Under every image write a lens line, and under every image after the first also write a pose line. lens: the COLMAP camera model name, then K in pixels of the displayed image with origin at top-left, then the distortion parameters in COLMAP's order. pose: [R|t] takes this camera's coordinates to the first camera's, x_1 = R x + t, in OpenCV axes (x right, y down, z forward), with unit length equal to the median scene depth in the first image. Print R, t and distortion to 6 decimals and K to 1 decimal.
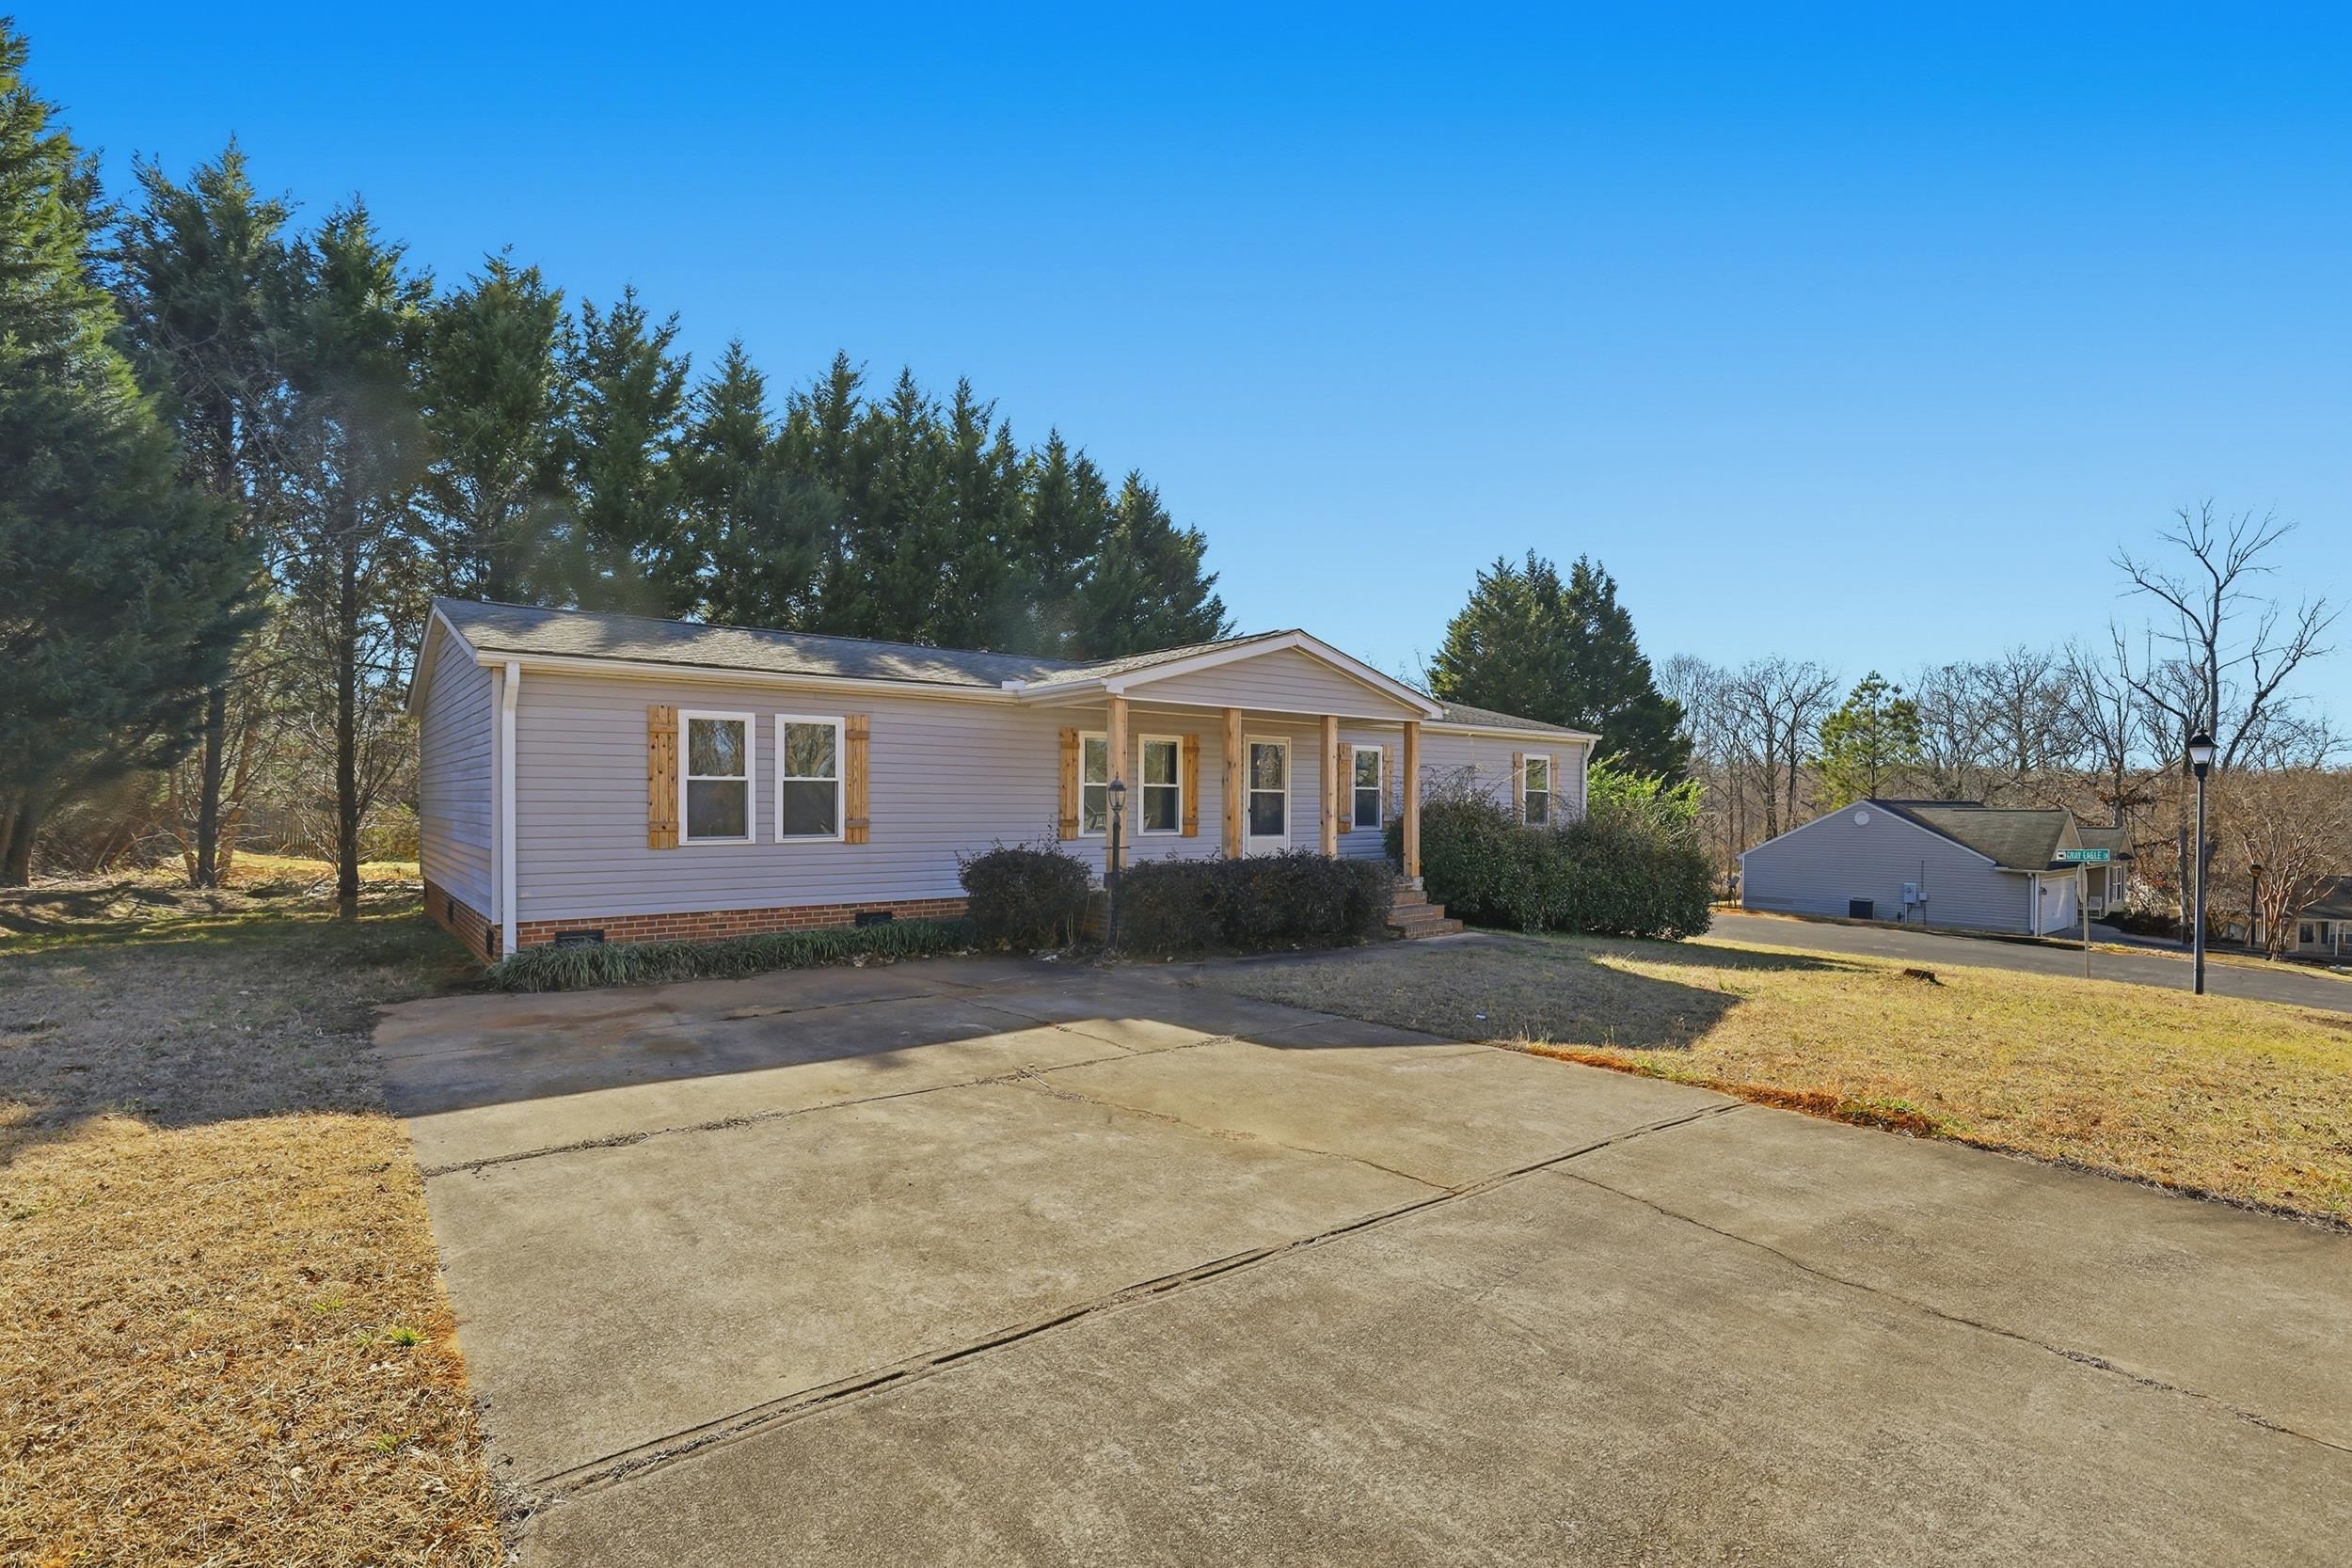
lens RADIAL K [[1095.9, 0, 1175.2], [0, 1095.9, 805.9], [0, 0, 1]] dist [-0.037040, 0.005843]
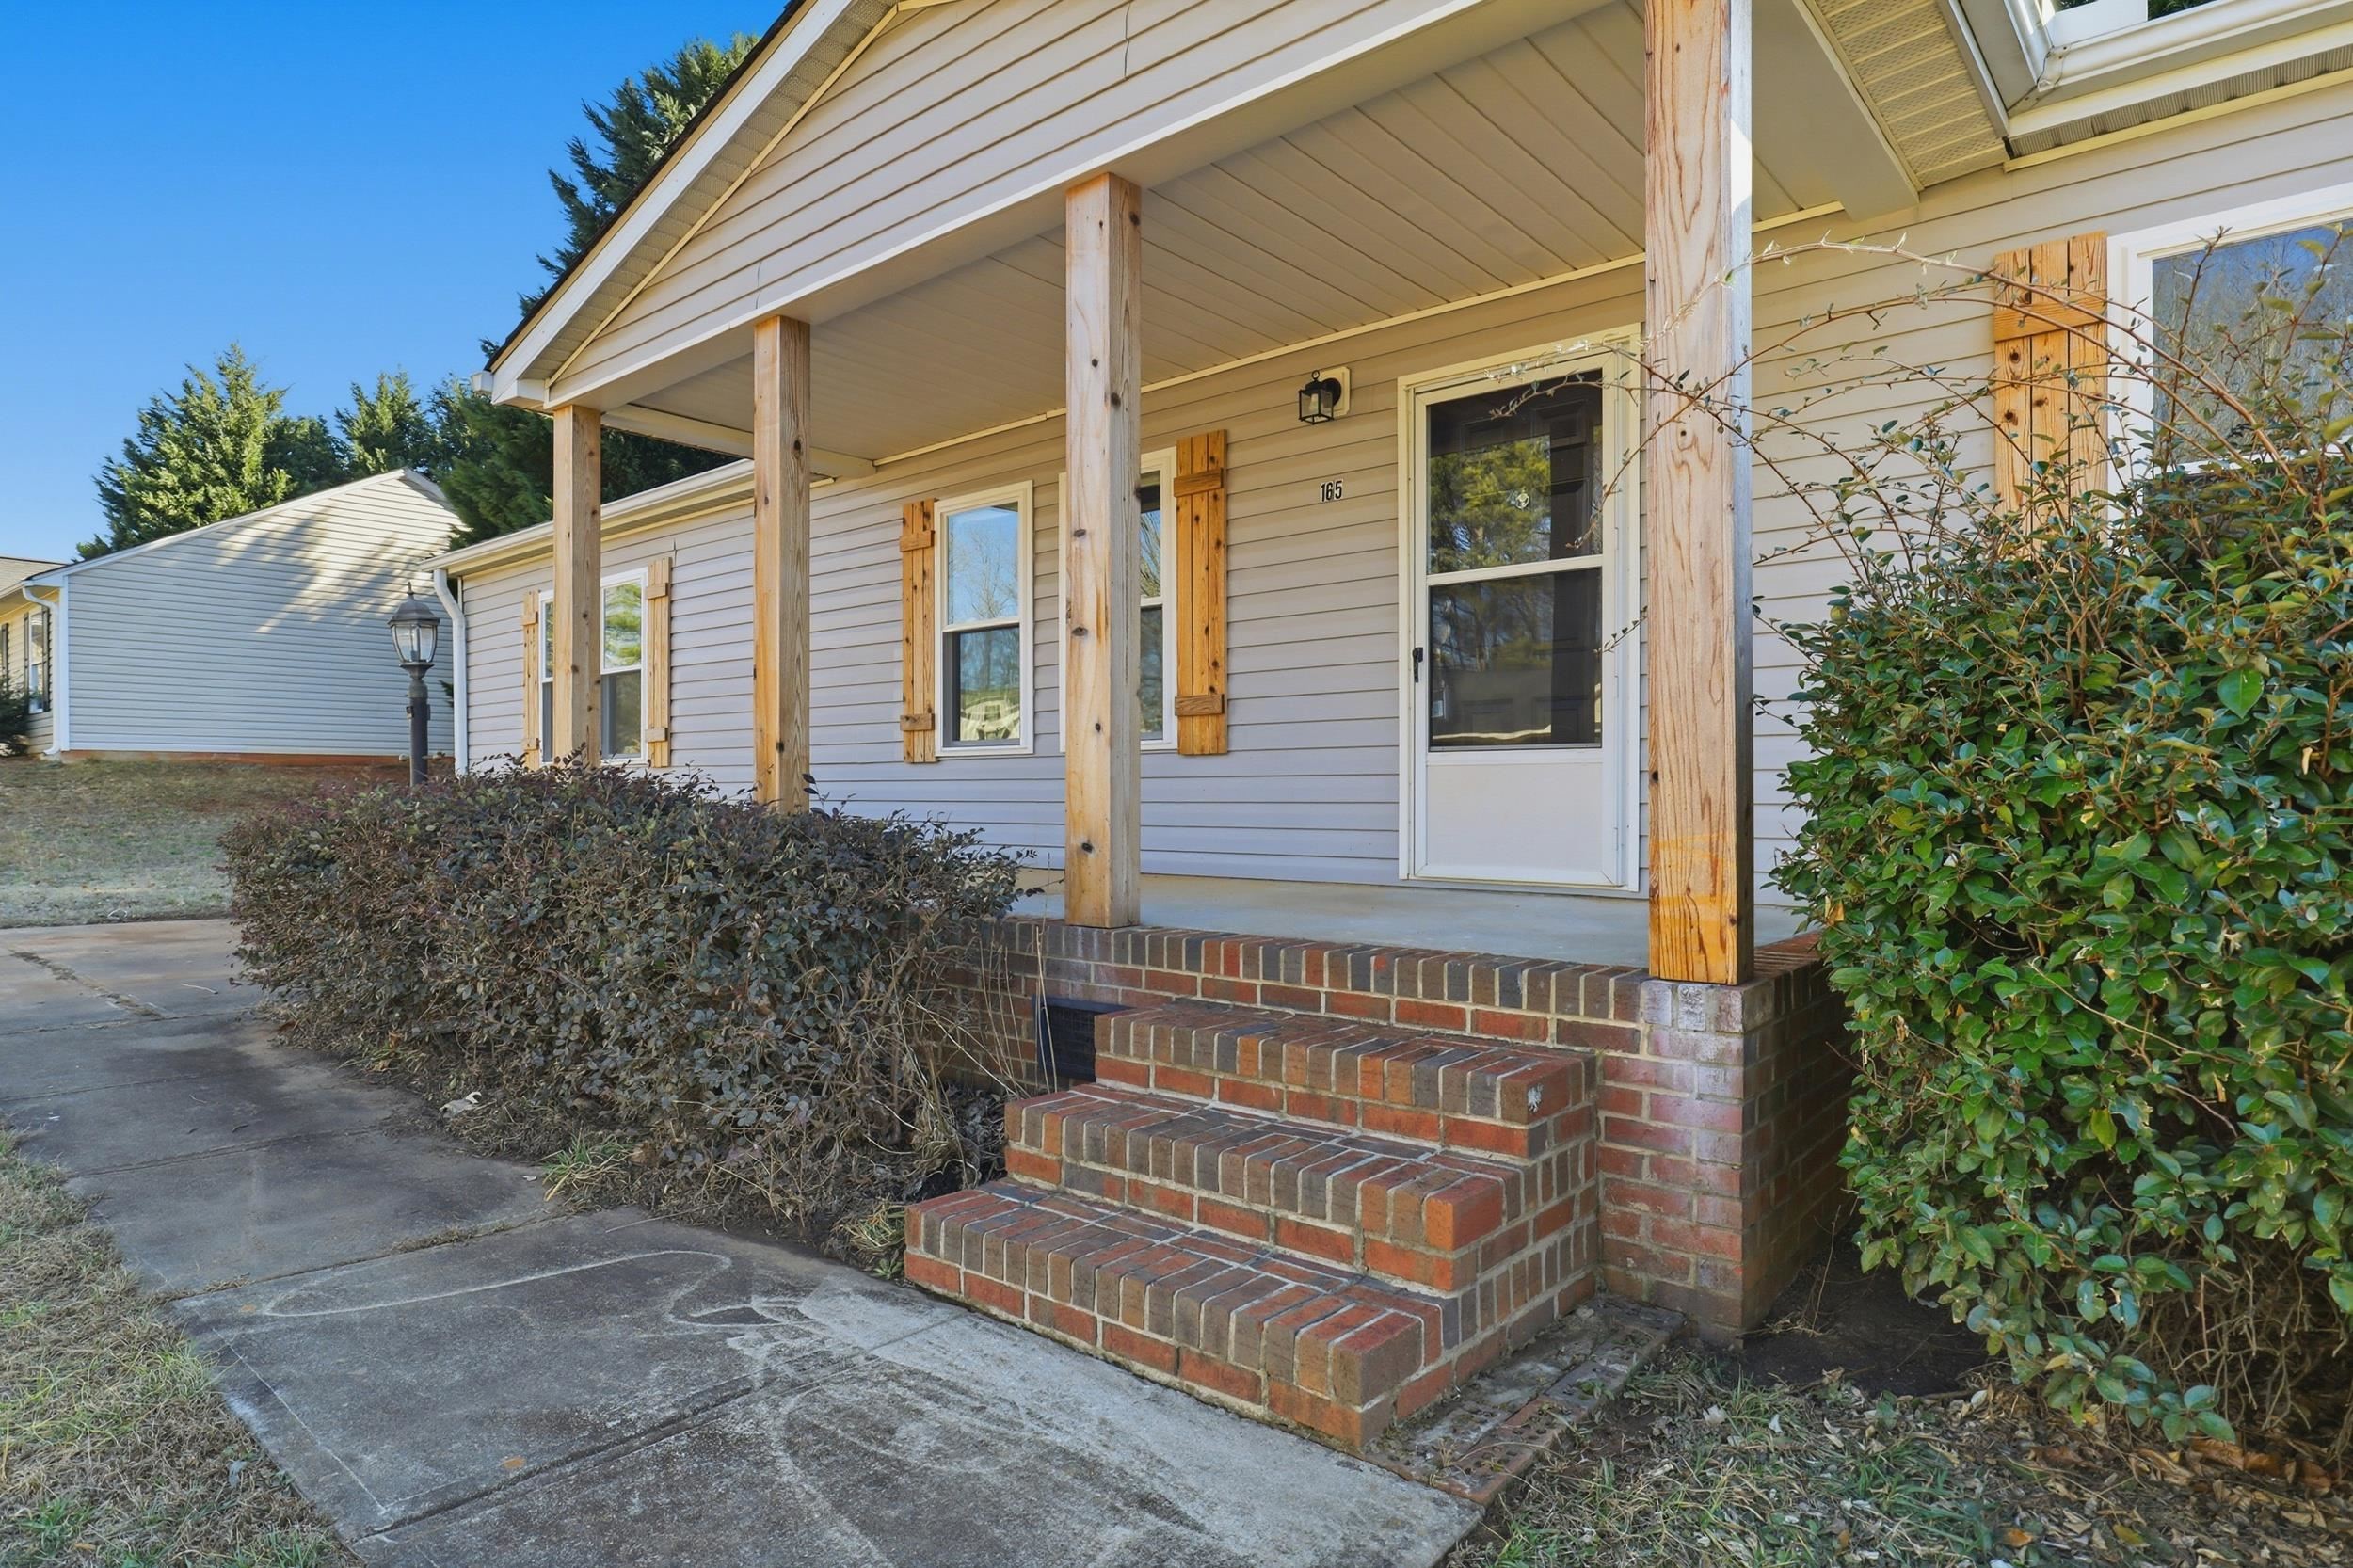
lens RADIAL K [[1322.2, 0, 1189.0], [0, 1322.2, 779.0], [0, 0, 1]] dist [-0.005496, -0.000490]
pose [[0.186063, -0.007835, -0.982507, 0.427226], [0.007338, 0.999951, -0.006585, 0.041307], [0.982510, -0.005984, 0.186112, 1.009546]]
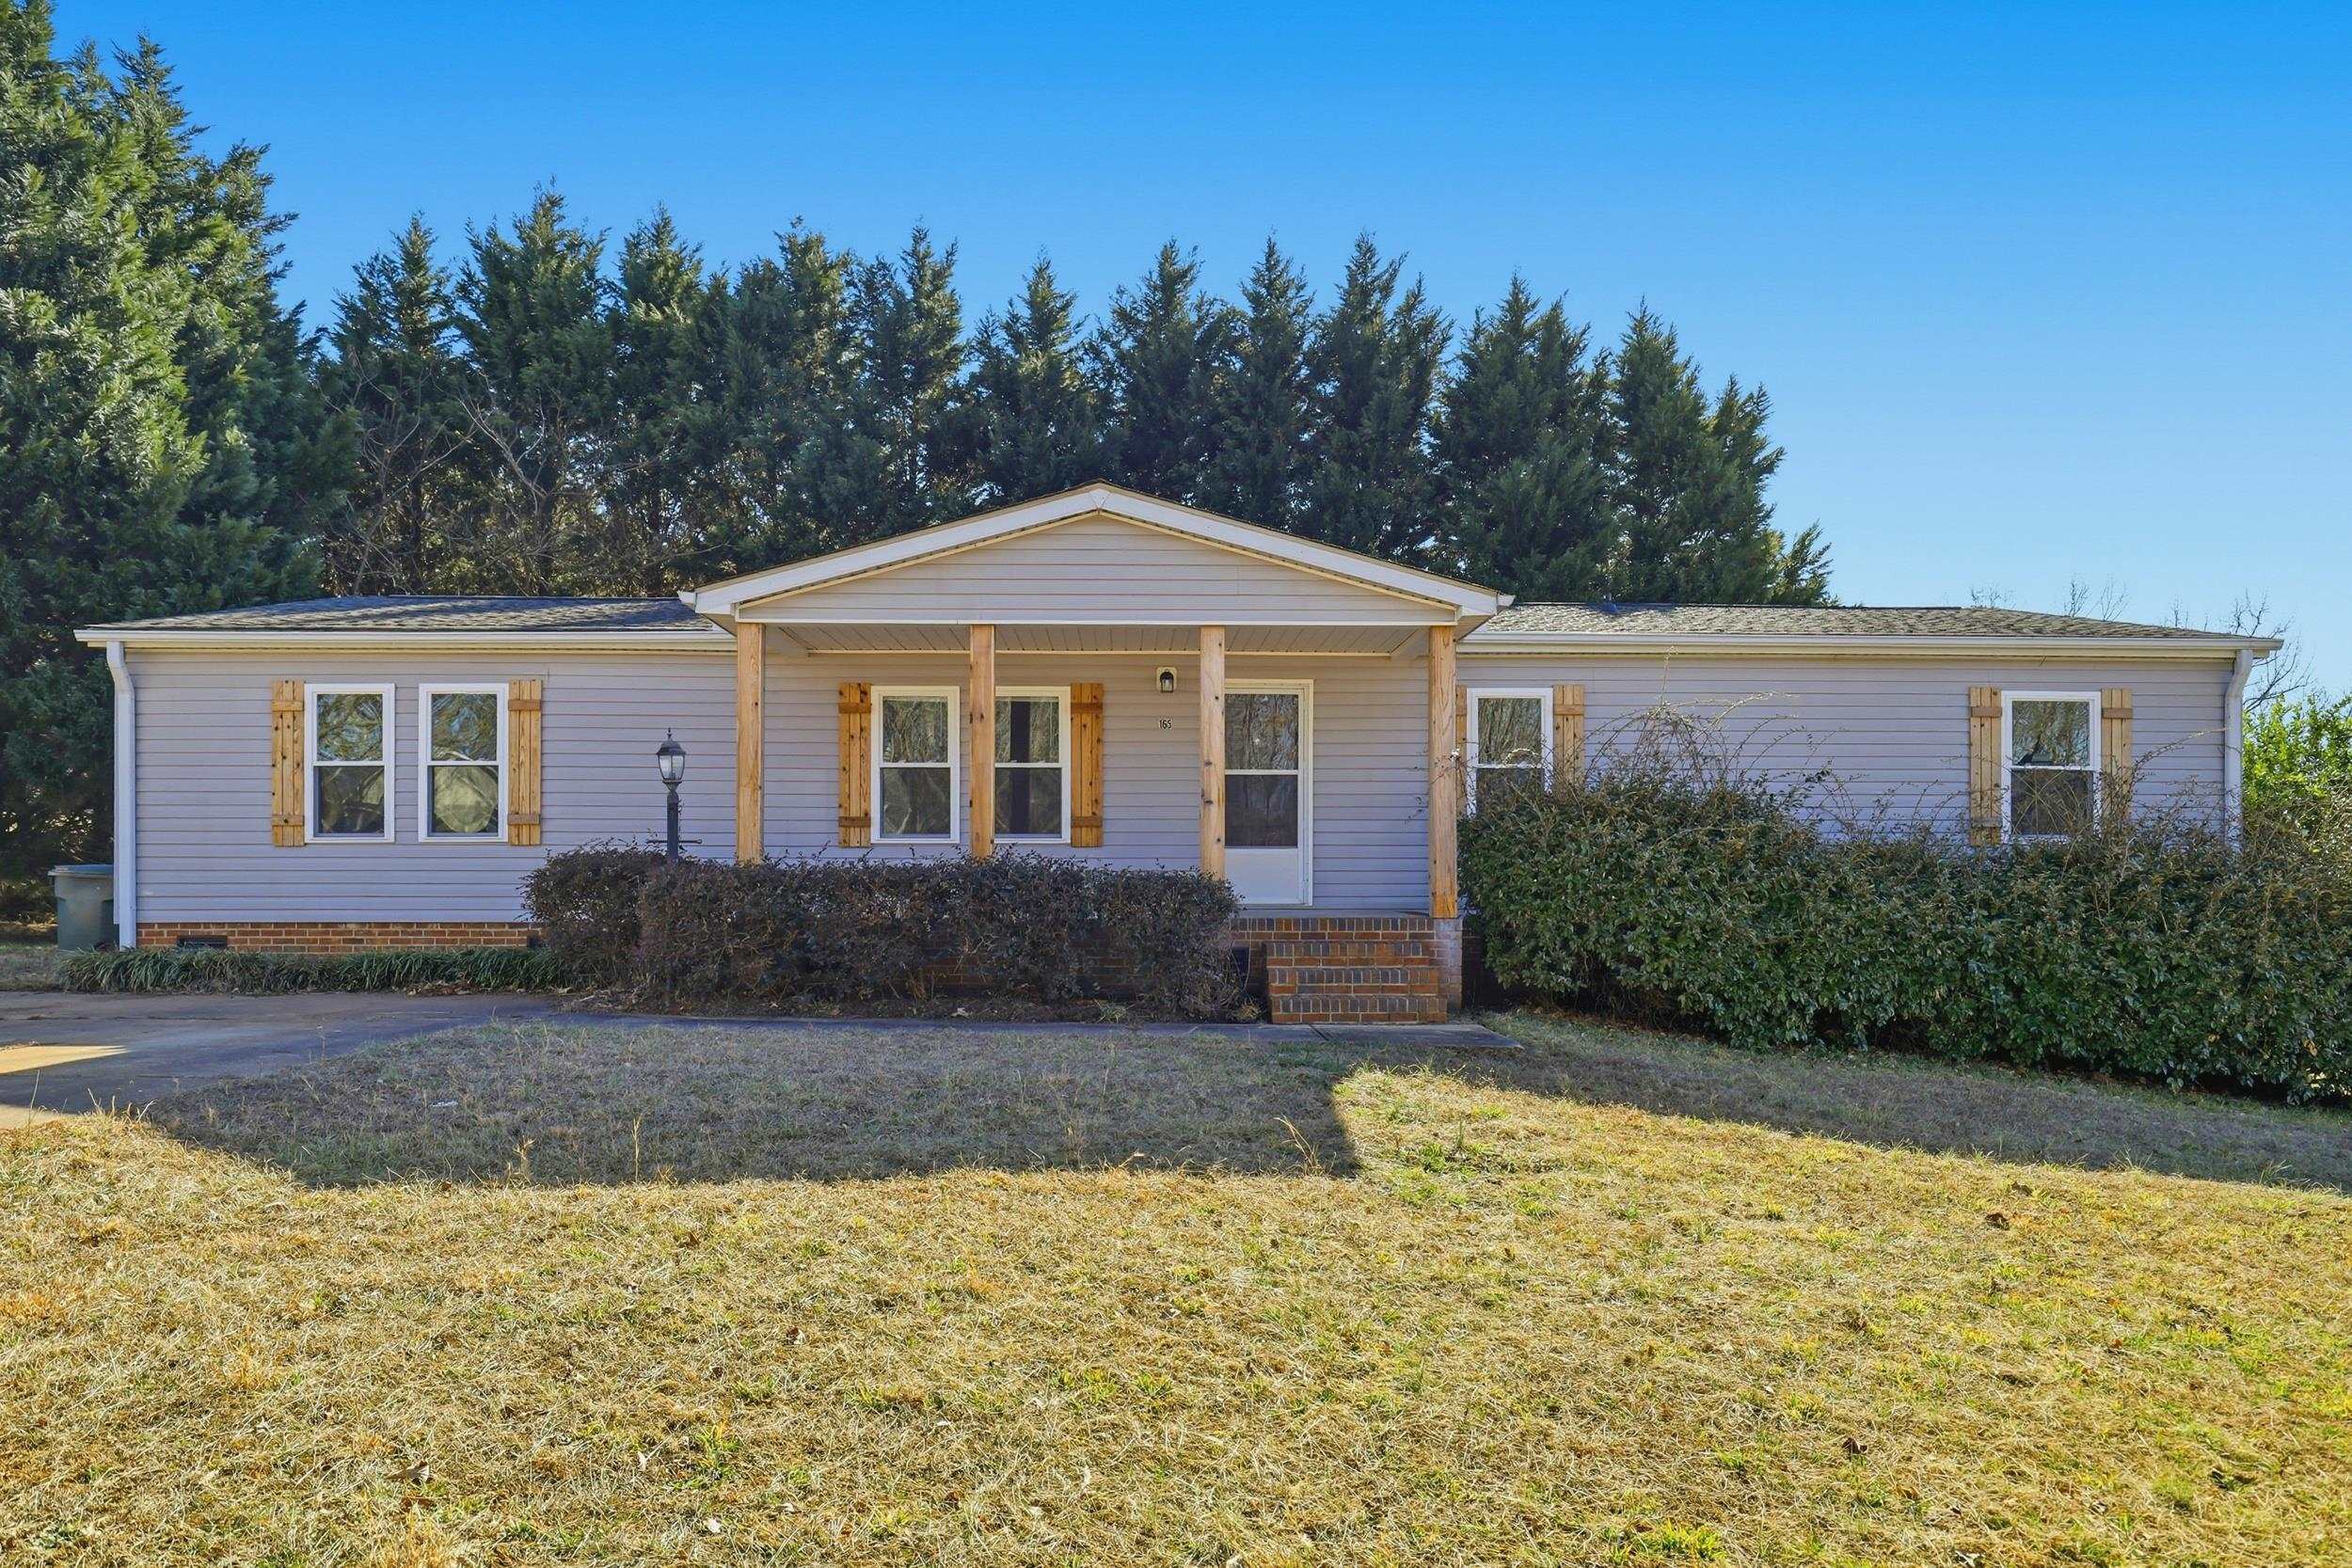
lens RADIAL K [[1419.4, 0, 1170.0], [0, 1419.4, 856.3], [0, 0, 1]] dist [-0.027121, -0.002513]
pose [[0.793231, -0.003419, -0.608911, 0.594002], [-0.000256, 0.999982, -0.005948, 0.041958], [0.608921, 0.004873, 0.793216, 0.423091]]
